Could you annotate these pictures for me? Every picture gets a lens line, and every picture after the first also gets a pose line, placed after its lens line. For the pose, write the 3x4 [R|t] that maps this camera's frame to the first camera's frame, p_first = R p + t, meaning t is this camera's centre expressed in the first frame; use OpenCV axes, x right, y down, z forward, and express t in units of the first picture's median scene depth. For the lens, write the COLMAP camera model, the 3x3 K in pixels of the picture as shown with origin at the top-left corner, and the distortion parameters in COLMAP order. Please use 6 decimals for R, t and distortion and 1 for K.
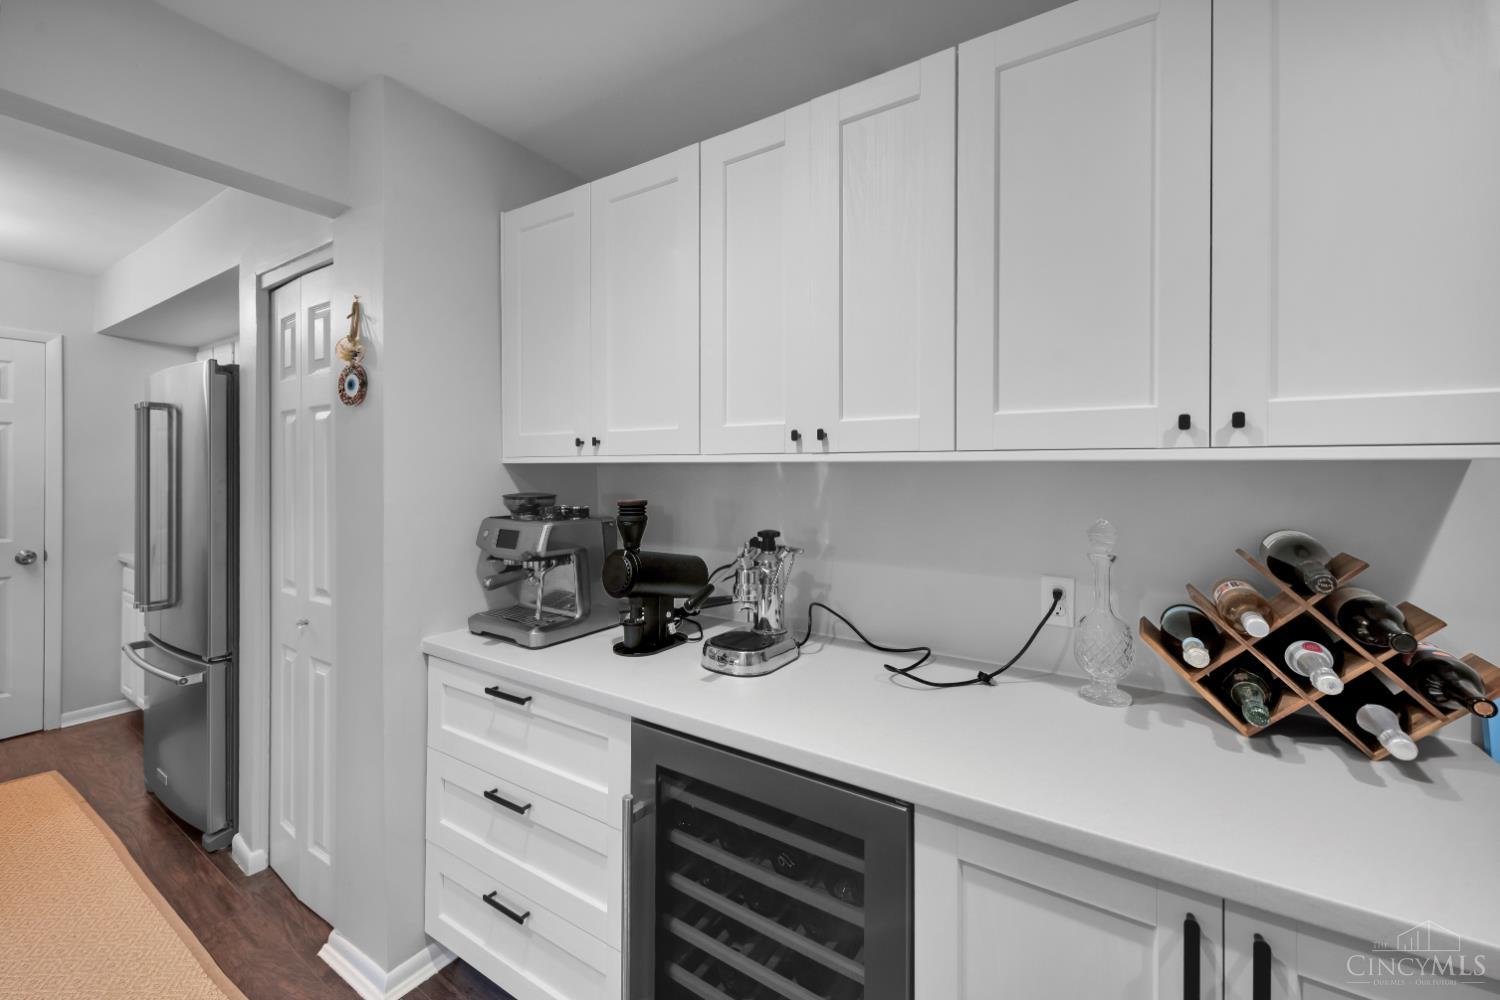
lens RADIAL K [[594.4, 0, 753.0], [0, 594.4, 473.0], [0, 0, 1]] dist [0.000653, 0.000143]
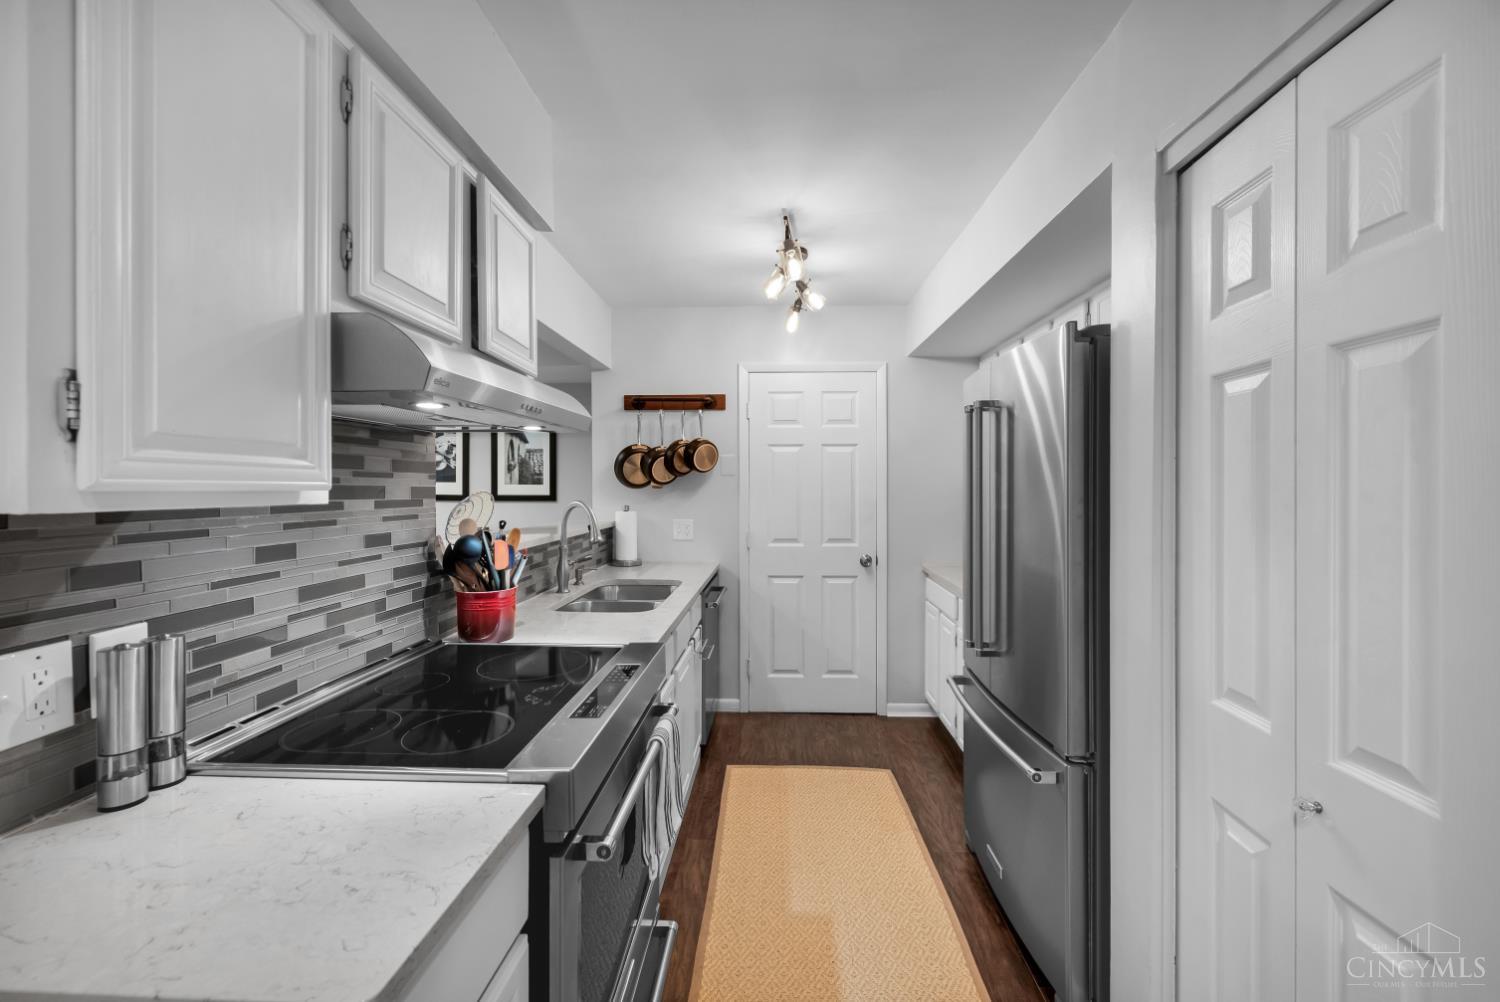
lens RADIAL K [[596.9, 0, 753.7], [0, 596.9, 491.0], [0, 0, 1]] dist [-0.000011, -0.005431]
pose [[0.510238, 0.003095, -0.860028, -0.398893], [0.004960, 0.999966, 0.006541, -0.001962], [0.860019, -0.007603, 0.510206, 0.264396]]
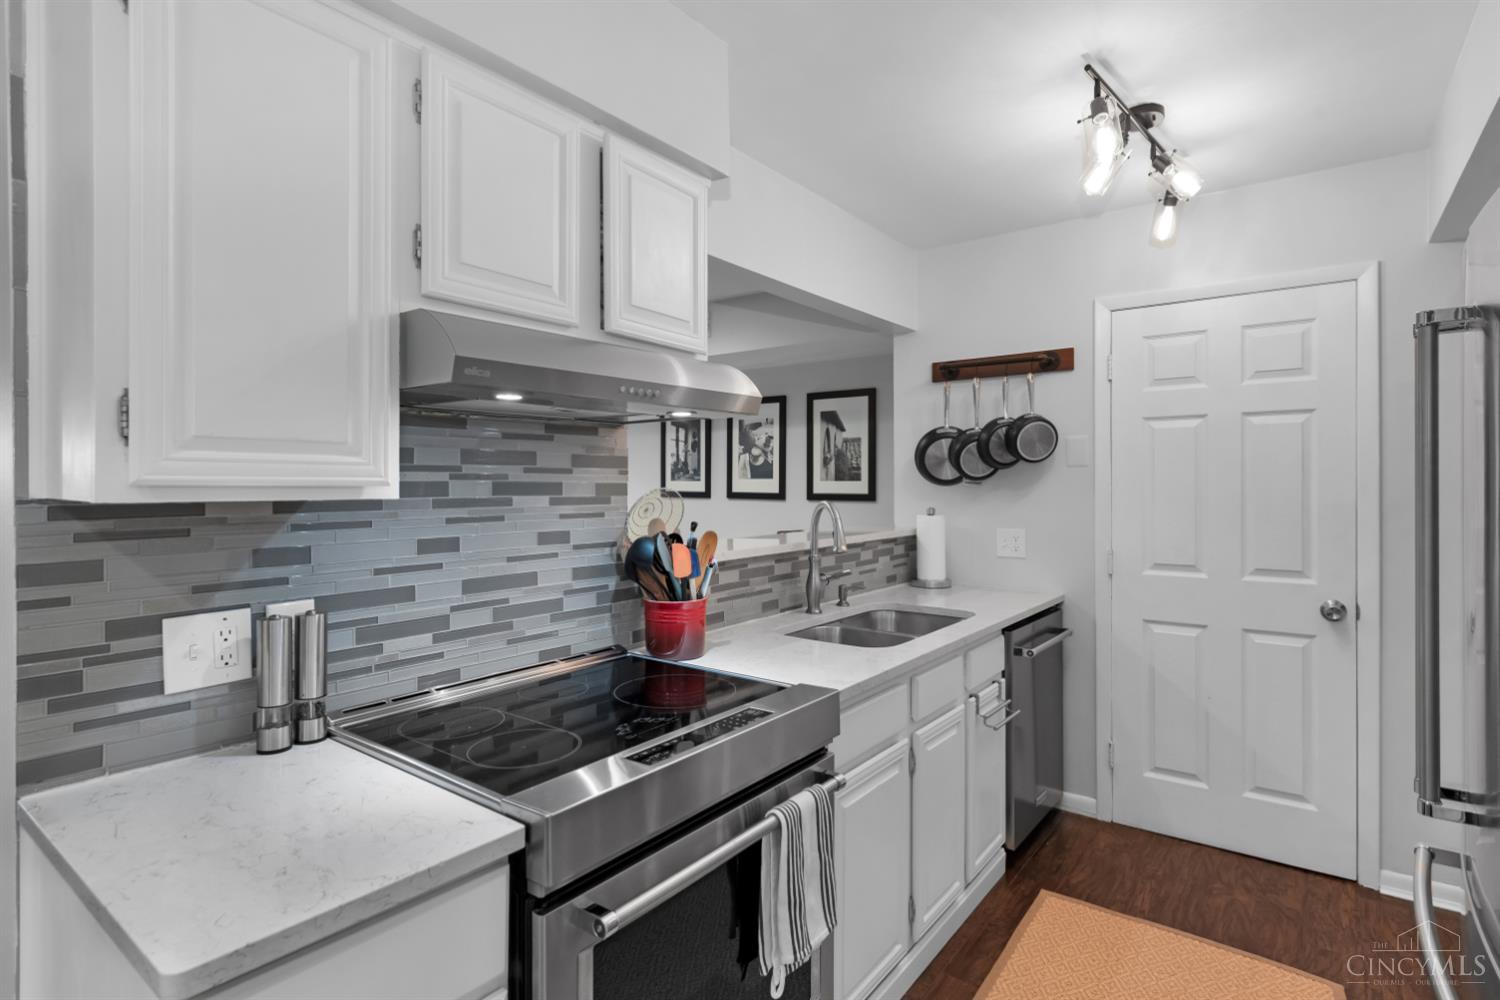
lens RADIAL K [[754.7, 0, 747.9], [0, 754.7, 487.5], [0, 0, 1]] dist [0.002178, -0.001586]
pose [[-0.081121, 0.001046, -0.996704, -0.388198], [0.005561, 0.999984, 0.000597, 0.000893], [0.996689, -0.005494, -0.081126, 0.491273]]
